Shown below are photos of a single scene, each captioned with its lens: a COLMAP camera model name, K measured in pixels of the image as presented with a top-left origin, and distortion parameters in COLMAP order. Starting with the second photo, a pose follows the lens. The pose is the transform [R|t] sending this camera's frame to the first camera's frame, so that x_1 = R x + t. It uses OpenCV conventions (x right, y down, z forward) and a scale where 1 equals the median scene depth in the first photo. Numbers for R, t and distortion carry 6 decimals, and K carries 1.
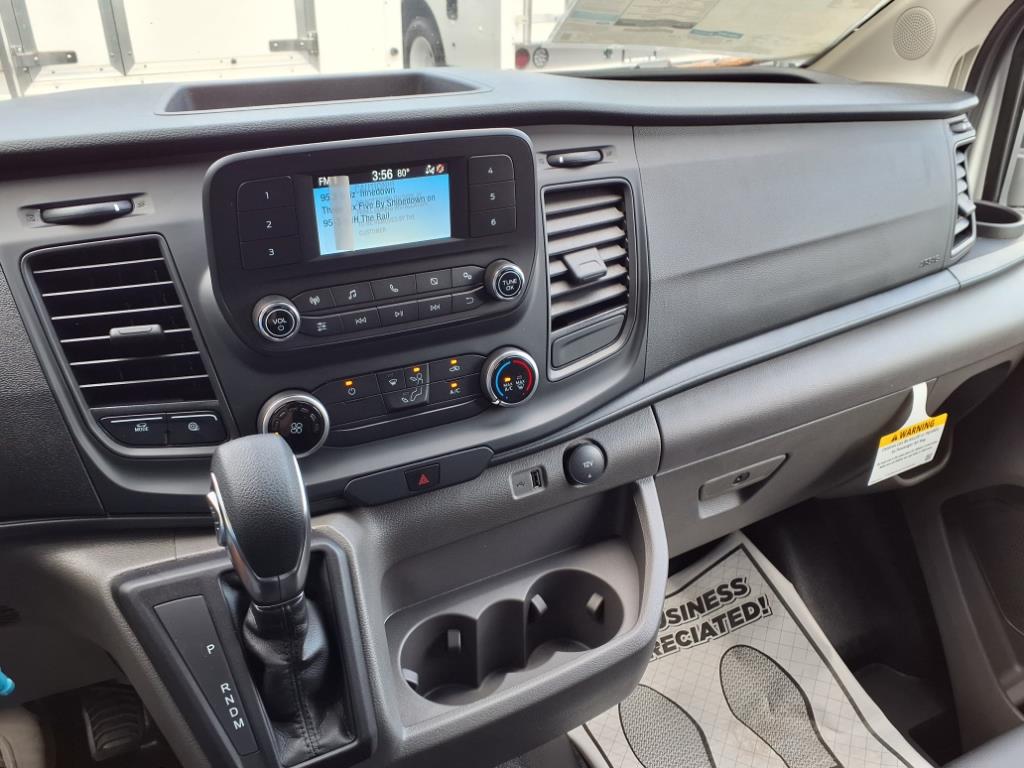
lens RADIAL K [[814.6, 0, 509.6], [0, 814.6, 394.4], [0, 0, 1]] dist [0.029322, -0.061501]
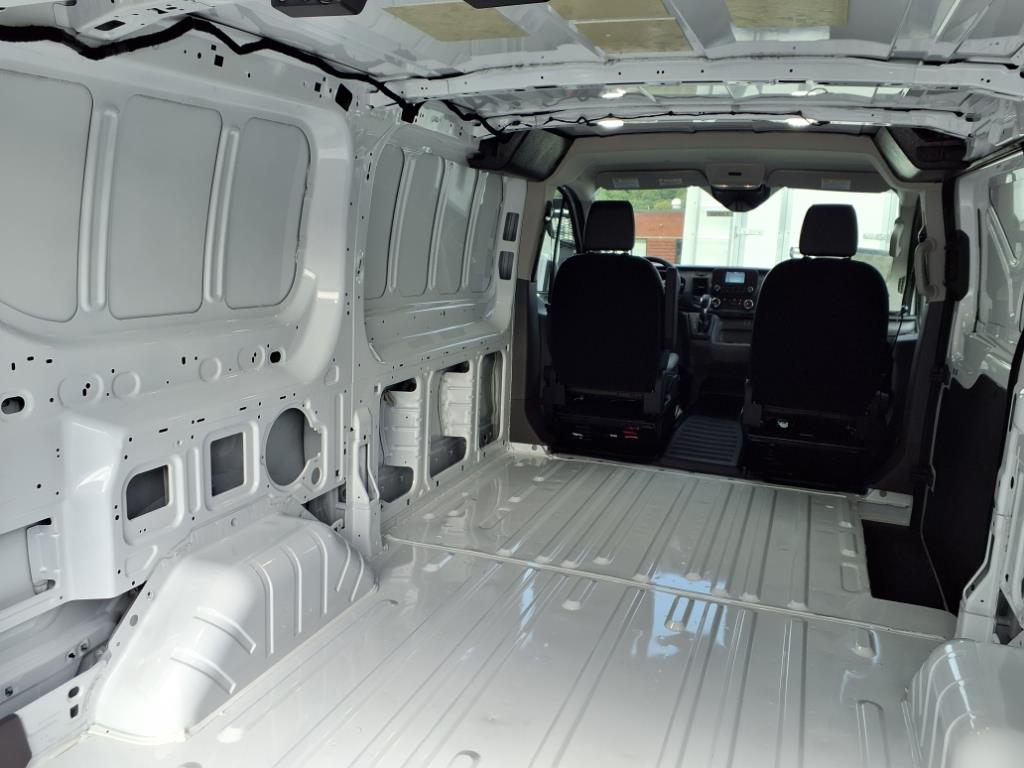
lens RADIAL K [[814.6, 0, 482.0], [0, 814.6, 385.9], [0, 0, 1]] dist [0.029322, -0.061501]
pose [[0.650678, 0.132012, -0.747790, 3.455102], [-0.411073, 0.889233, -0.200707, 2.643747], [0.638464, 0.437992, 0.632872, -4.091376]]
